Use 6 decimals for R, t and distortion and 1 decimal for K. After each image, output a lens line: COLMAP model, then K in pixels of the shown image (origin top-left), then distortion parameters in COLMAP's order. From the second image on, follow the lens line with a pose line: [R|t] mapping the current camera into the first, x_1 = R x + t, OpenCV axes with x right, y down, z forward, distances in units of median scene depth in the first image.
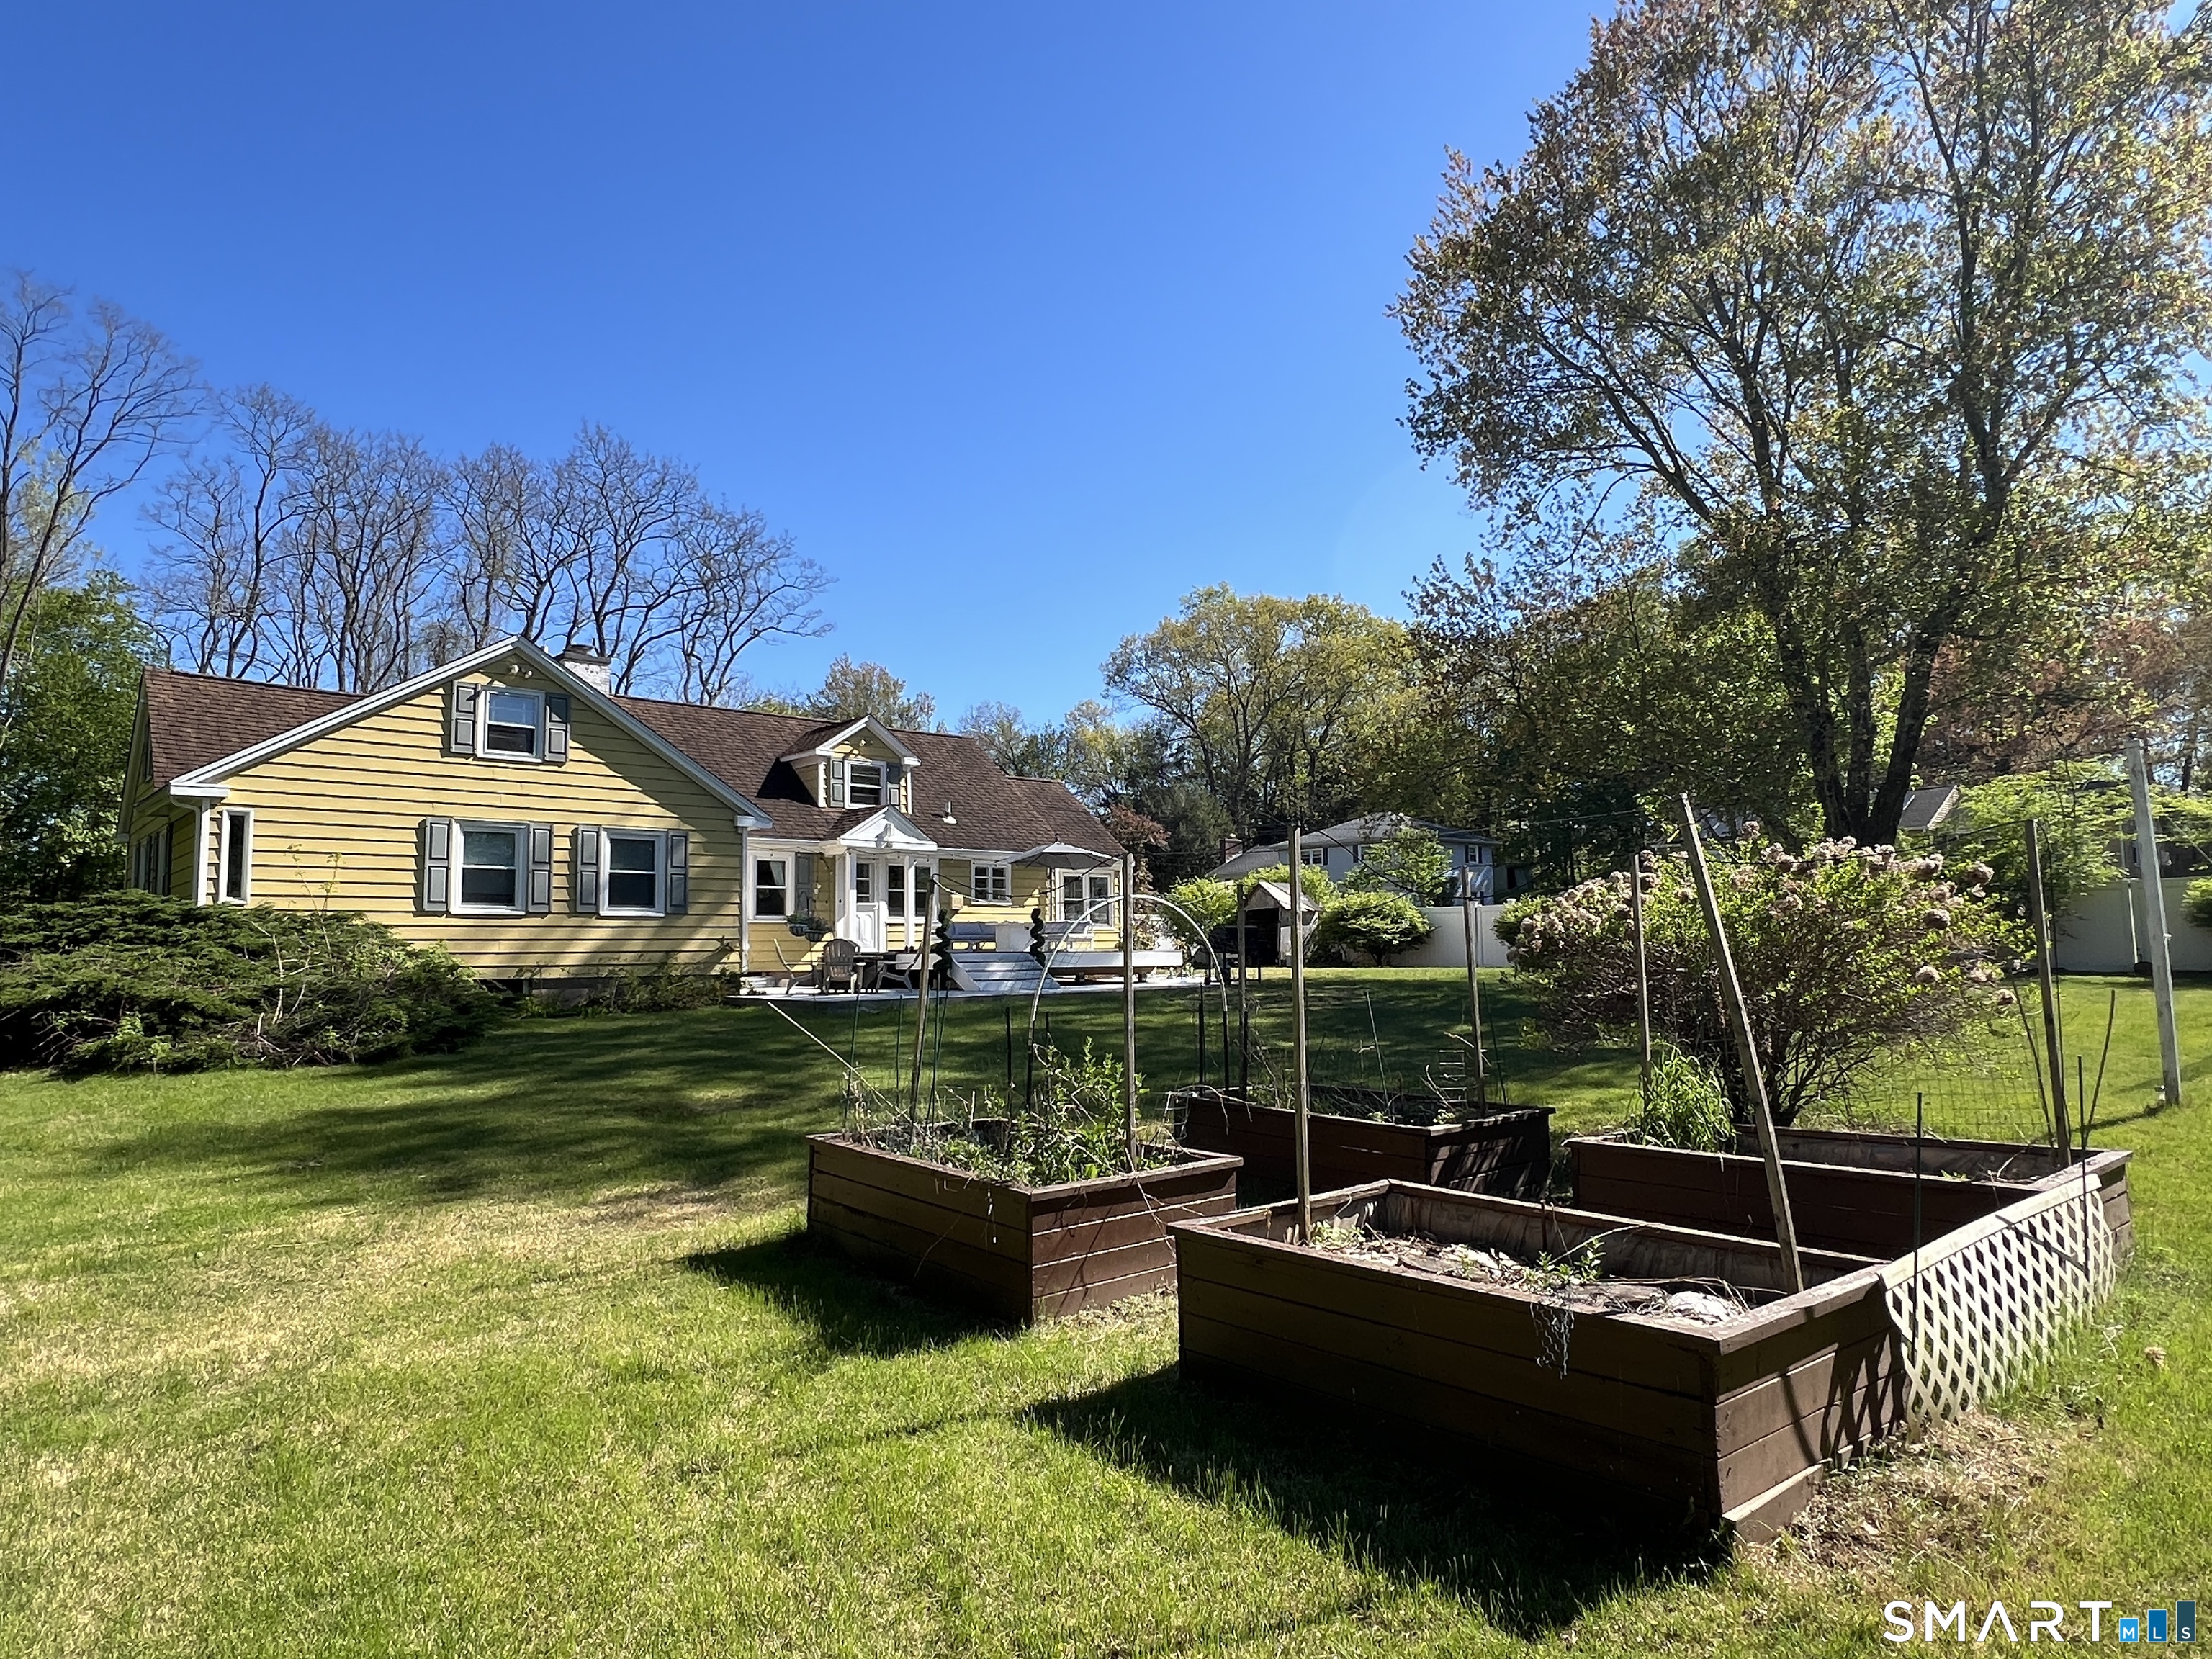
lens RADIAL K [[1314.3, 0, 1097.5], [0, 1314.3, 827.1], [0, 0, 1]] dist [0.000969, 0.001051]
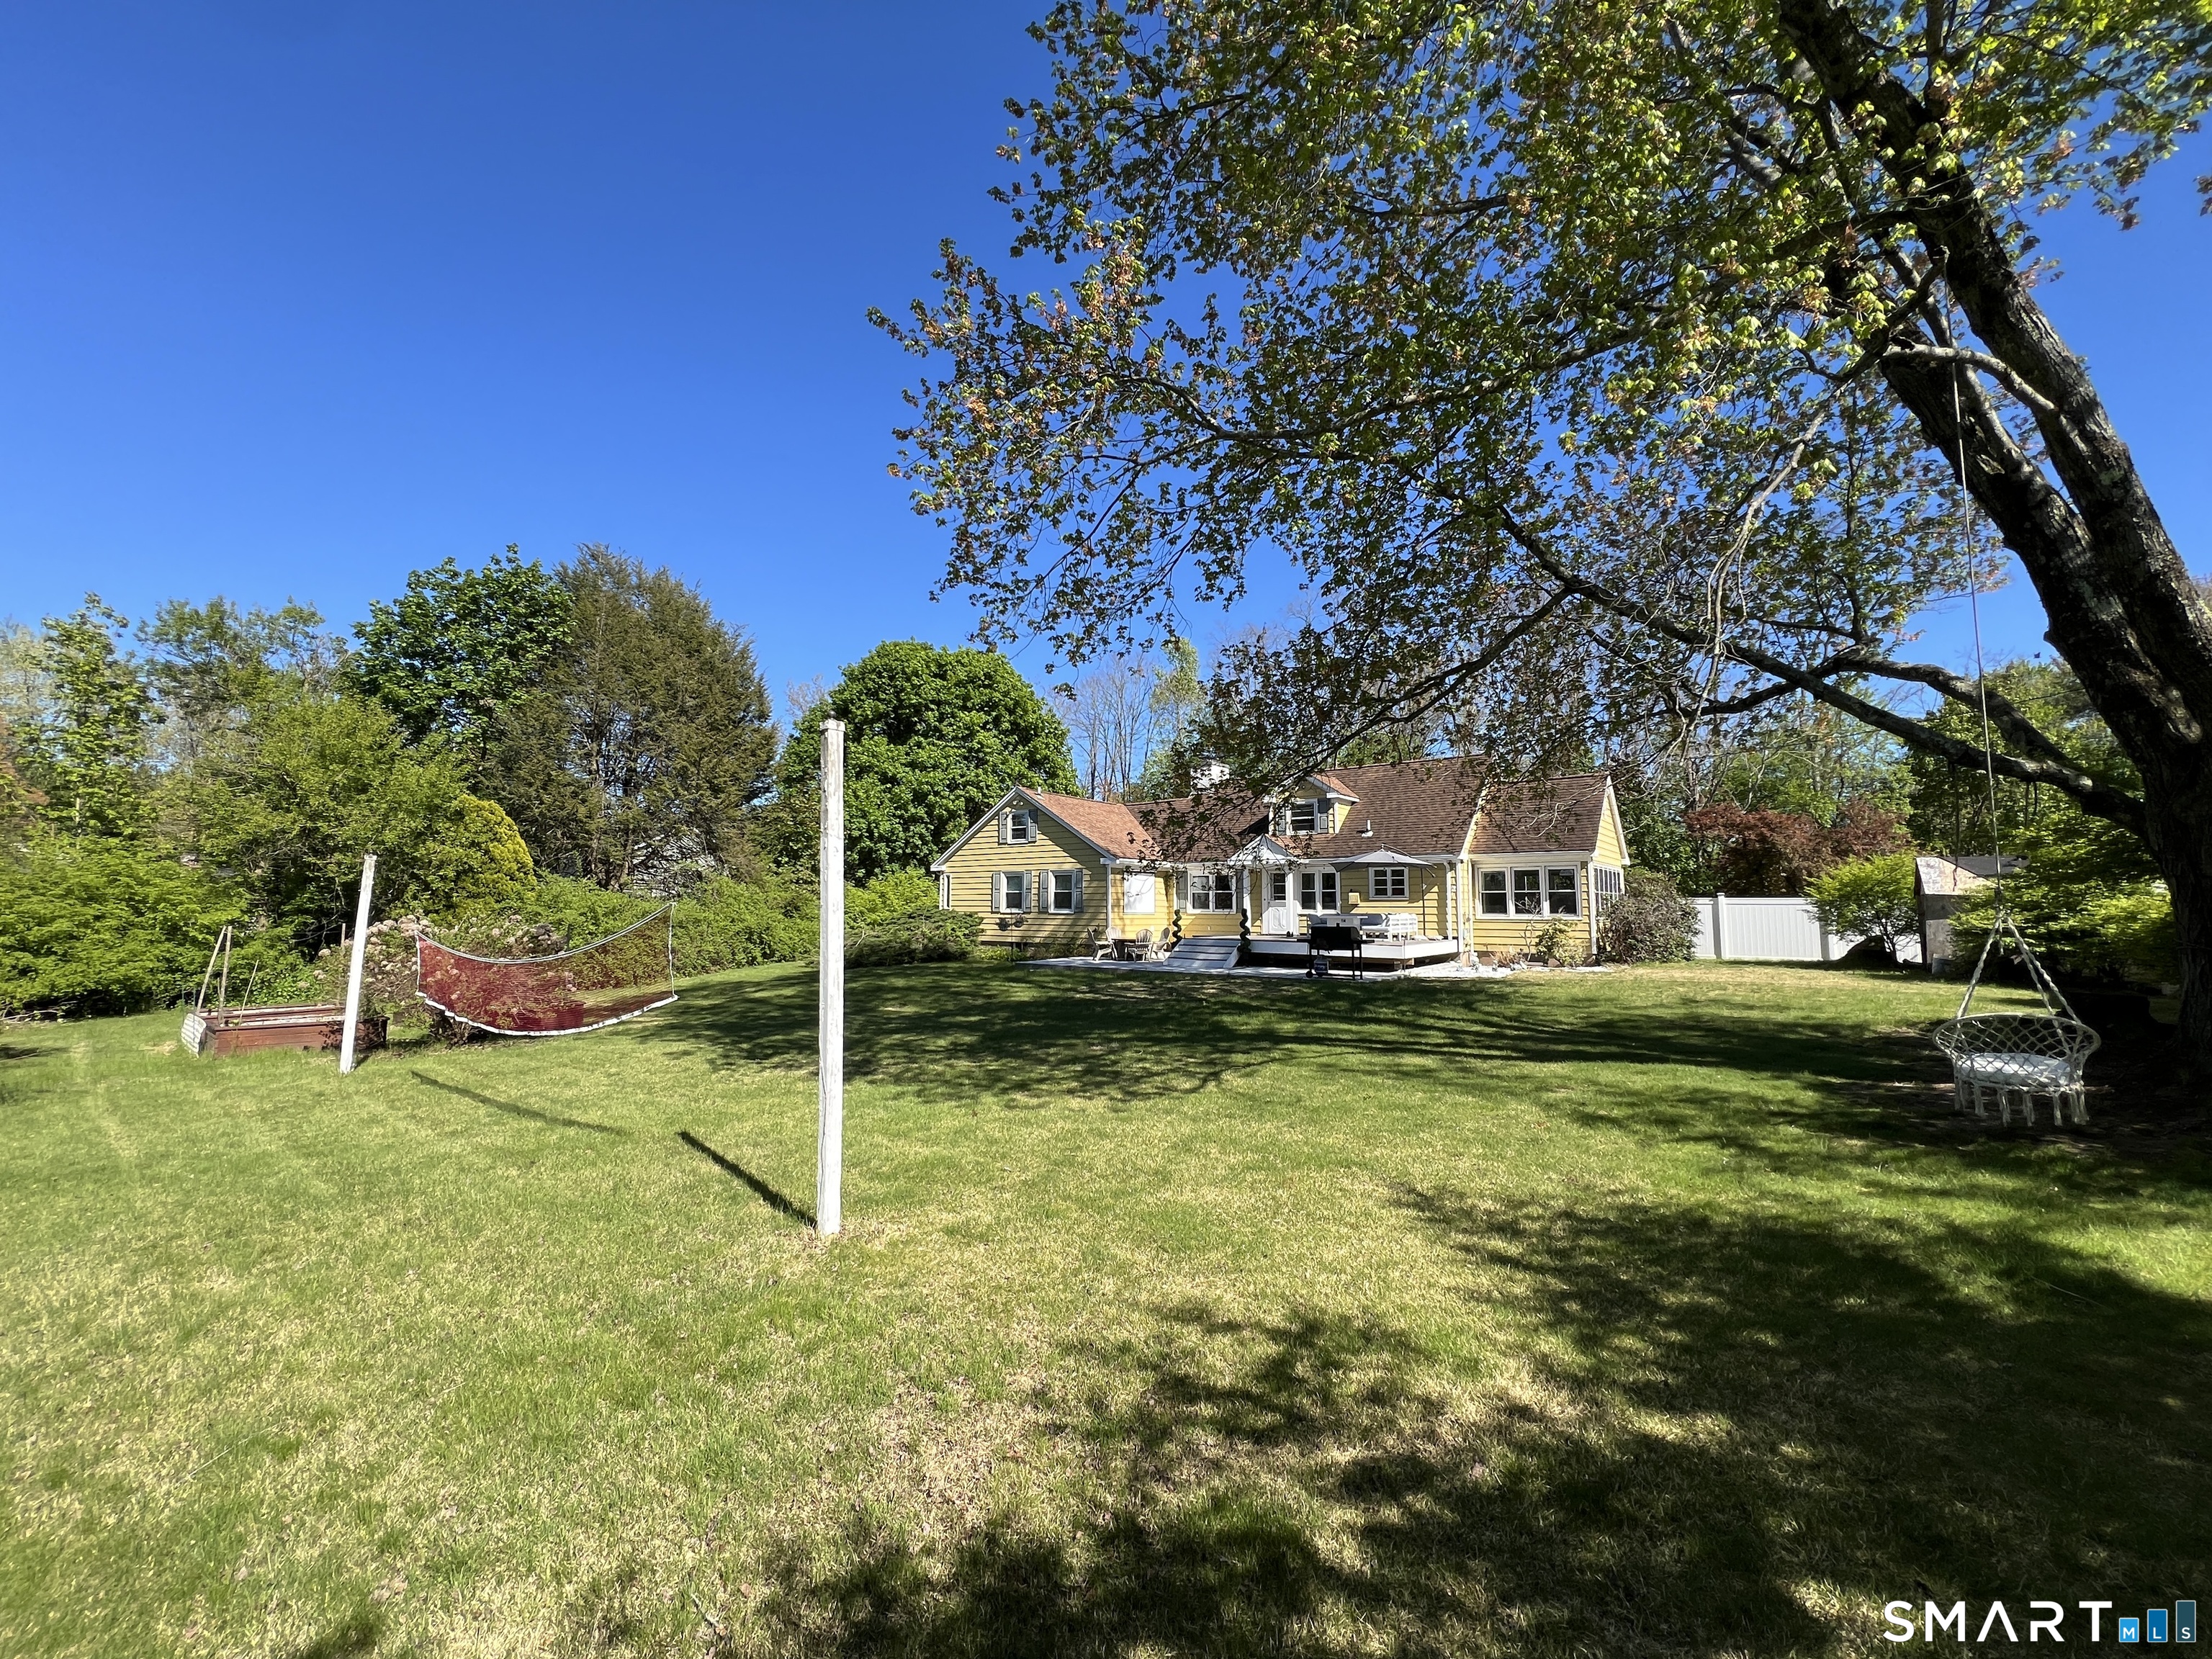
lens RADIAL K [[886.4, 0, 1102.5], [0, 886.4, 825.4], [0, 0, 1]] dist [0.002729, 0.000184]
pose [[0.181629, -0.074714, -0.980525, 0.804170], [0.090316, 0.994163, -0.059024, 0.015544], [0.979211, -0.077837, 0.187317, 0.660493]]
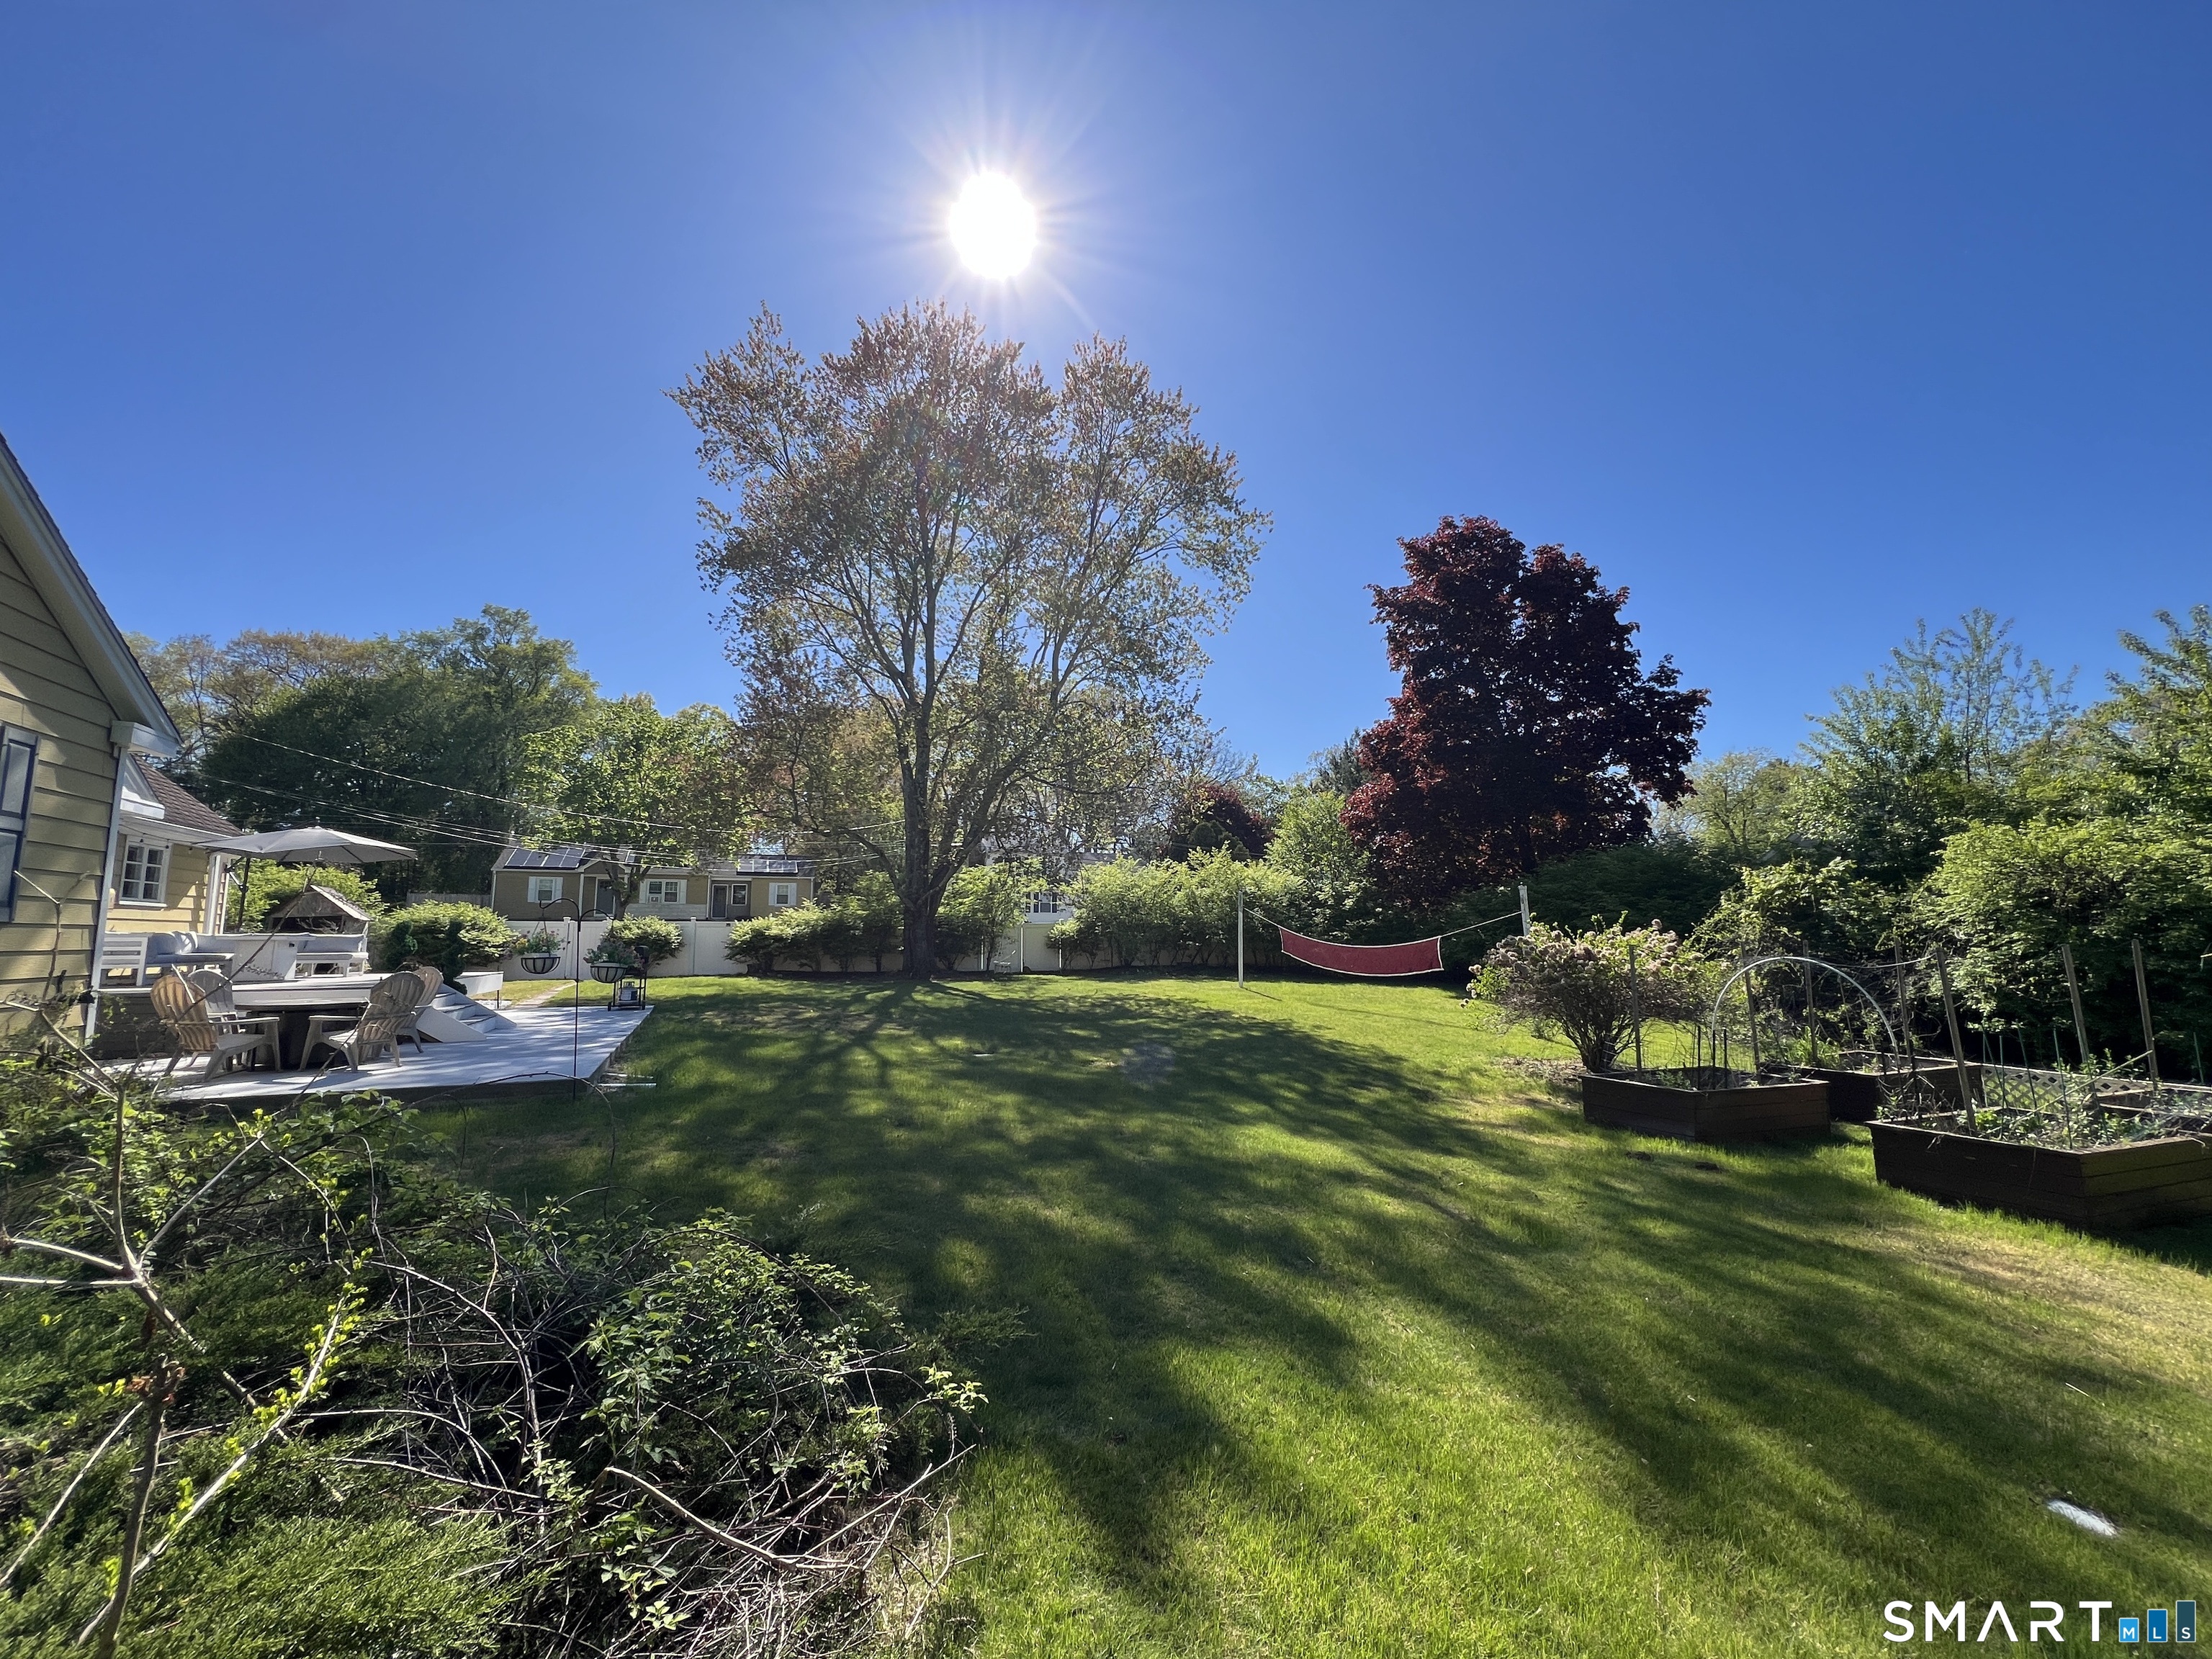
lens RADIAL K [[886.4, 0, 1104.1], [0, 886.4, 827.9], [0, 0, 1]] dist [0.002729, 0.000184]
pose [[0.316572, 0.129375, 0.939704, -0.396982], [-0.090836, 0.990237, -0.105731, 0.027538], [-0.944209, -0.051887, 0.325233, 0.468159]]
